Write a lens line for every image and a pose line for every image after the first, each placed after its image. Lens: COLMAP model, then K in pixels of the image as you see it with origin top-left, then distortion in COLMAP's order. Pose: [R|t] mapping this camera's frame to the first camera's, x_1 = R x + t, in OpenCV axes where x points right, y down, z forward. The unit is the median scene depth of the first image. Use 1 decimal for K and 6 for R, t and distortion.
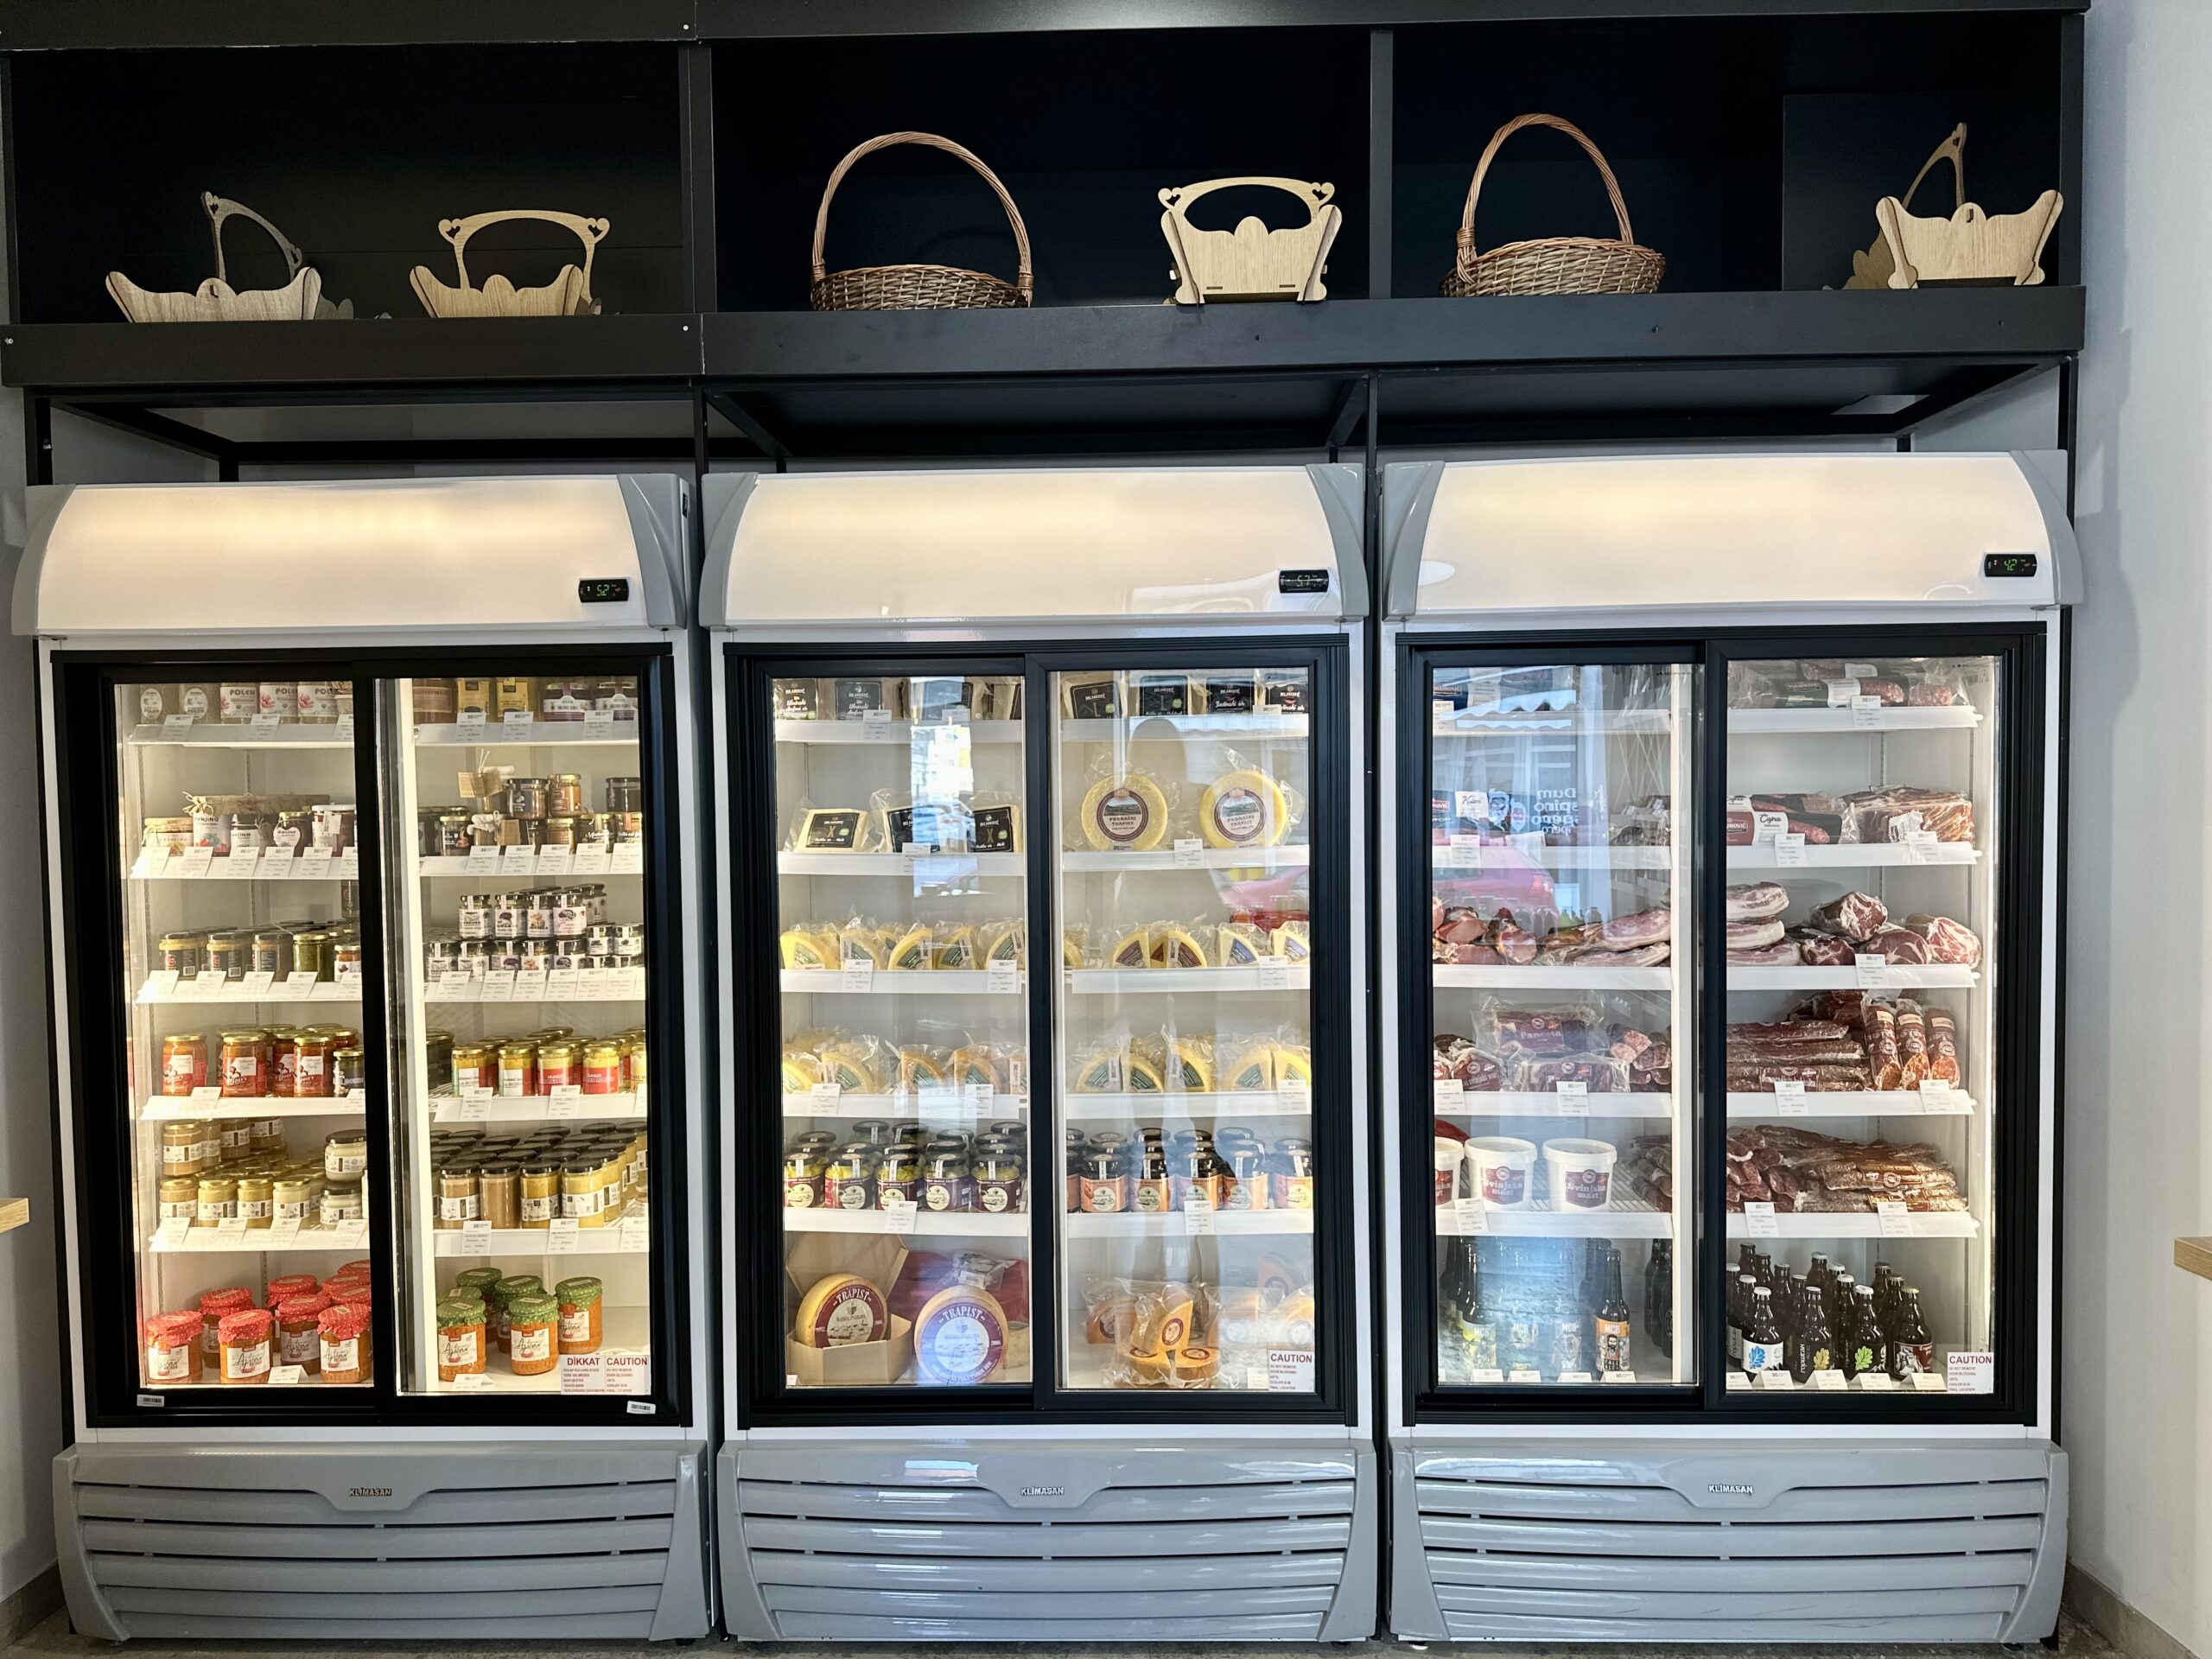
lens RADIAL K [[1545.0, 0, 1106.2], [0, 1545.0, 857.7], [0, 0, 1]] dist [0.105703, -0.186589]
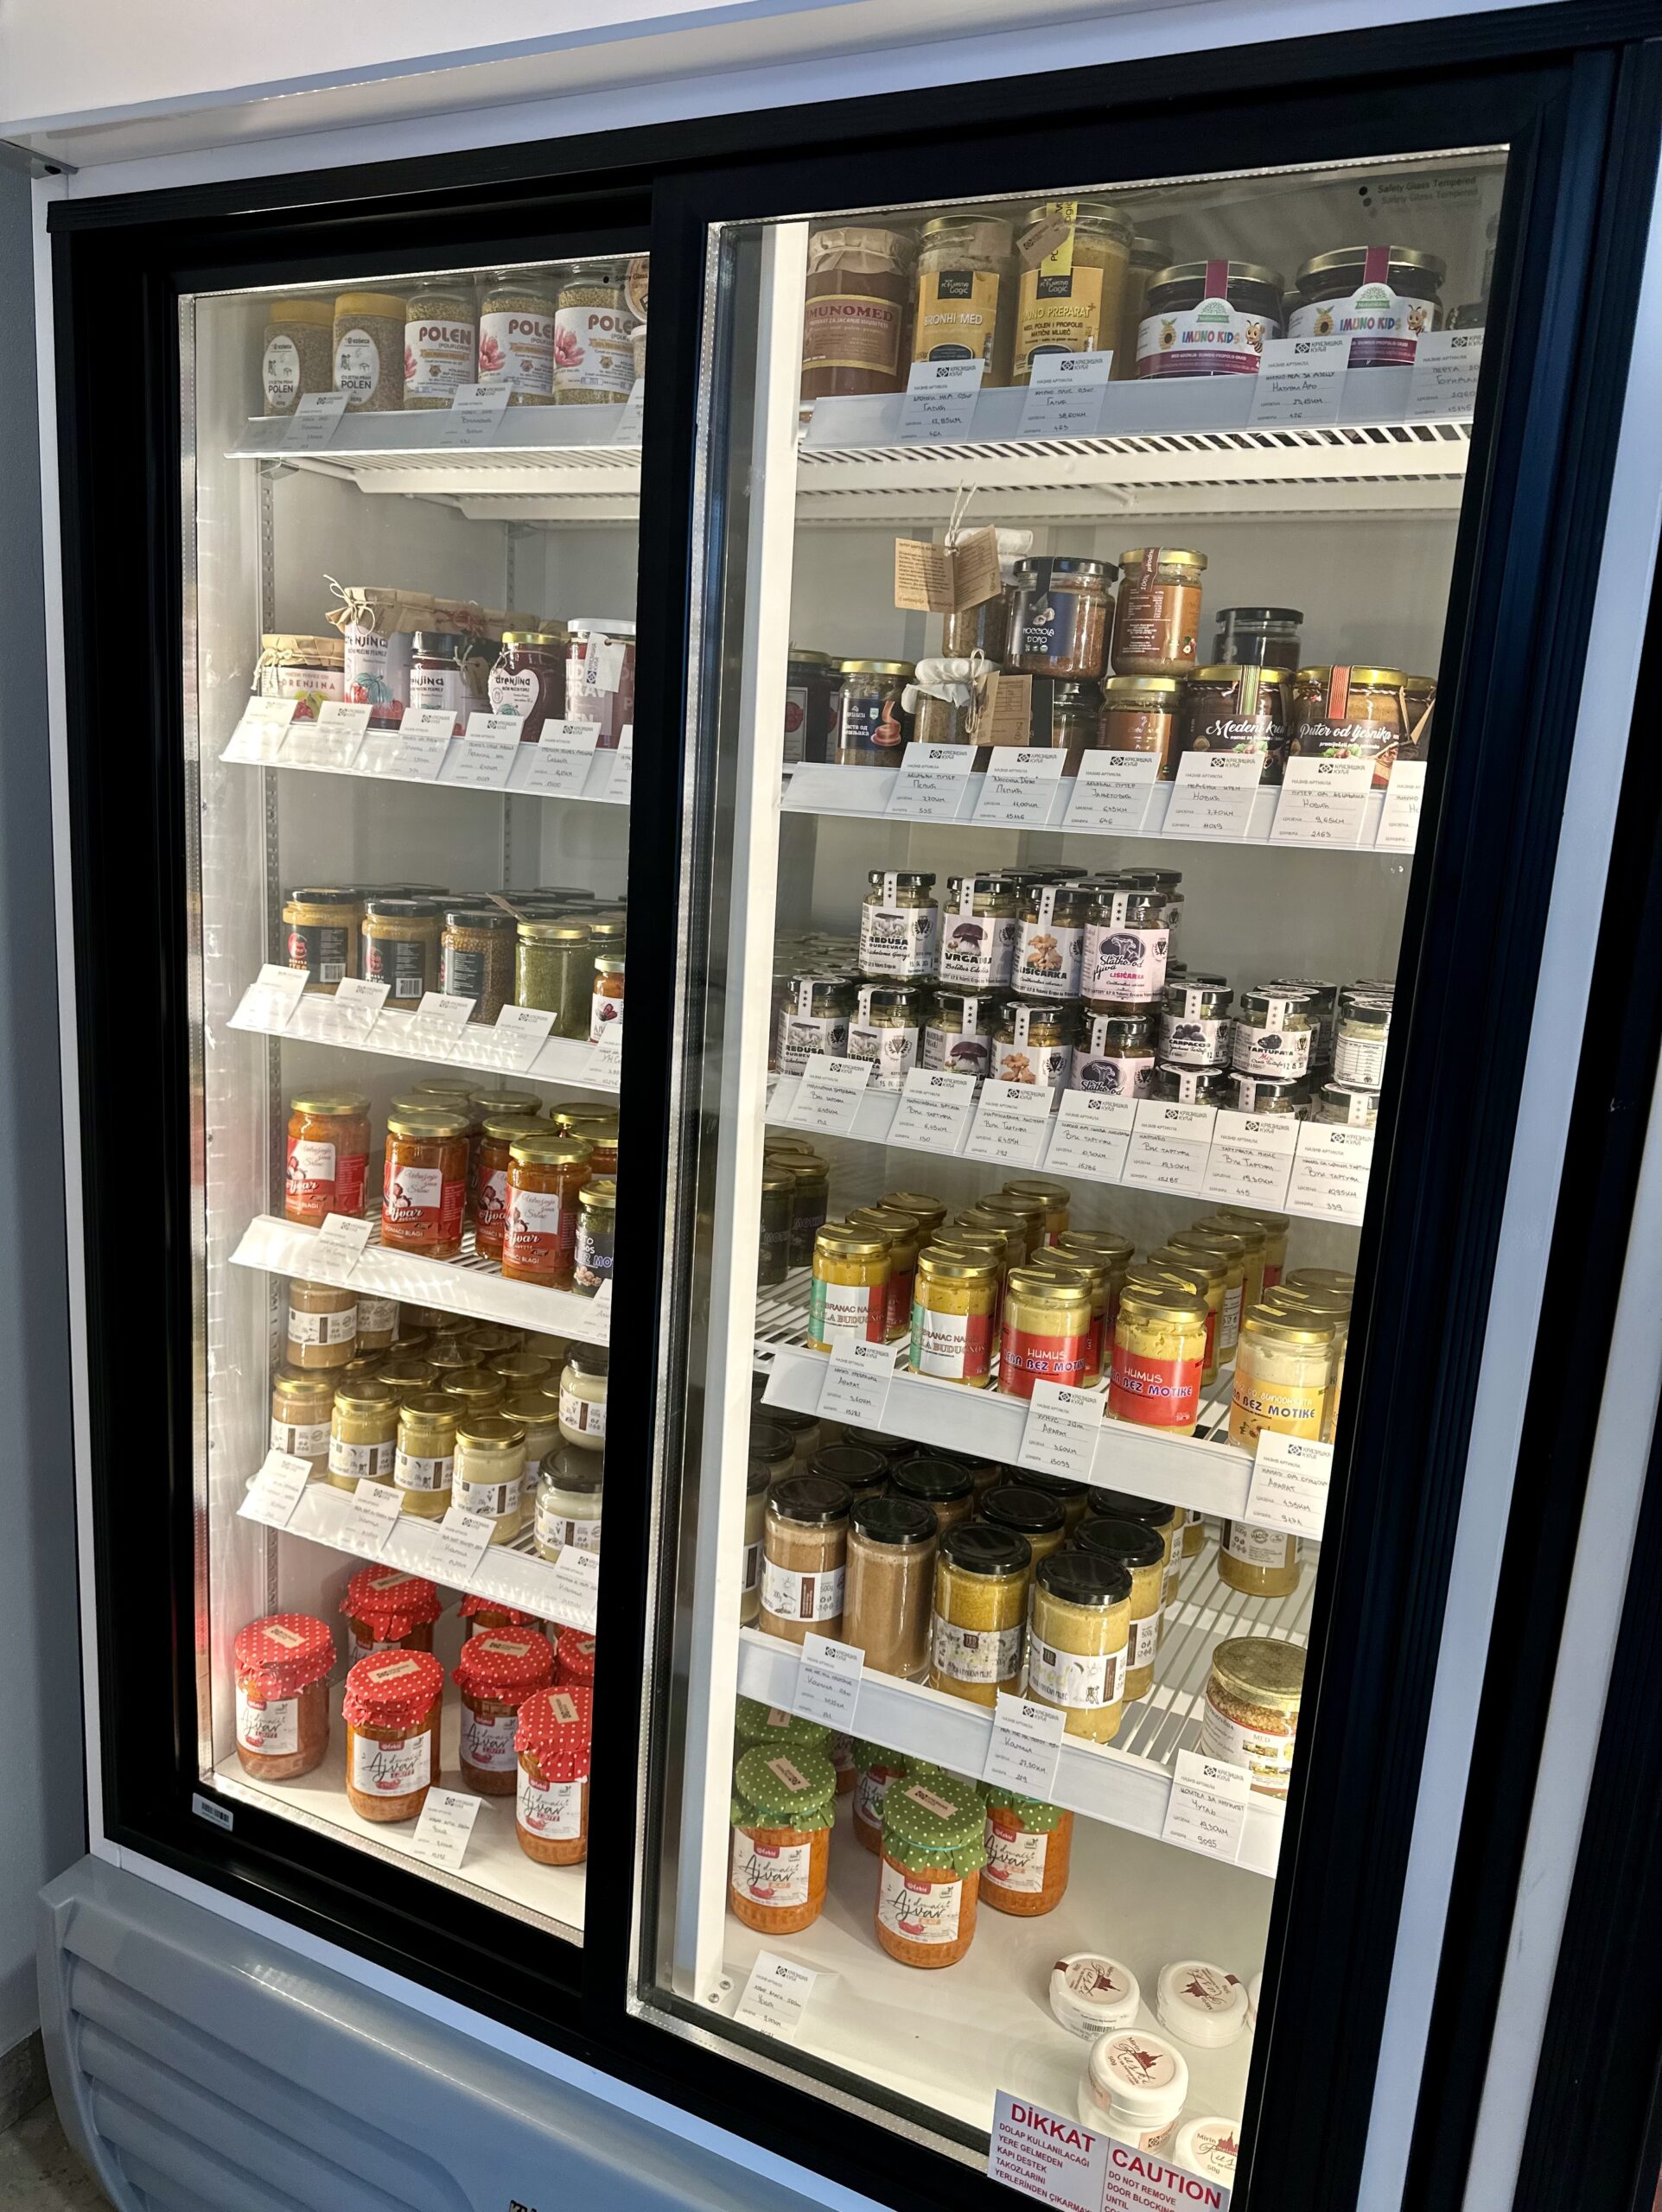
lens RADIAL K [[1550.2, 0, 831.0], [0, 1550.2, 1106.0], [0, 0, 1]] dist [0.076190, -0.001261]
pose [[0.911845, 0.153257, -0.380855, -0.261517], [-0.091765, 0.980322, 0.174779, 0.014983], [0.400147, -0.124422, 0.907966, 0.629116]]
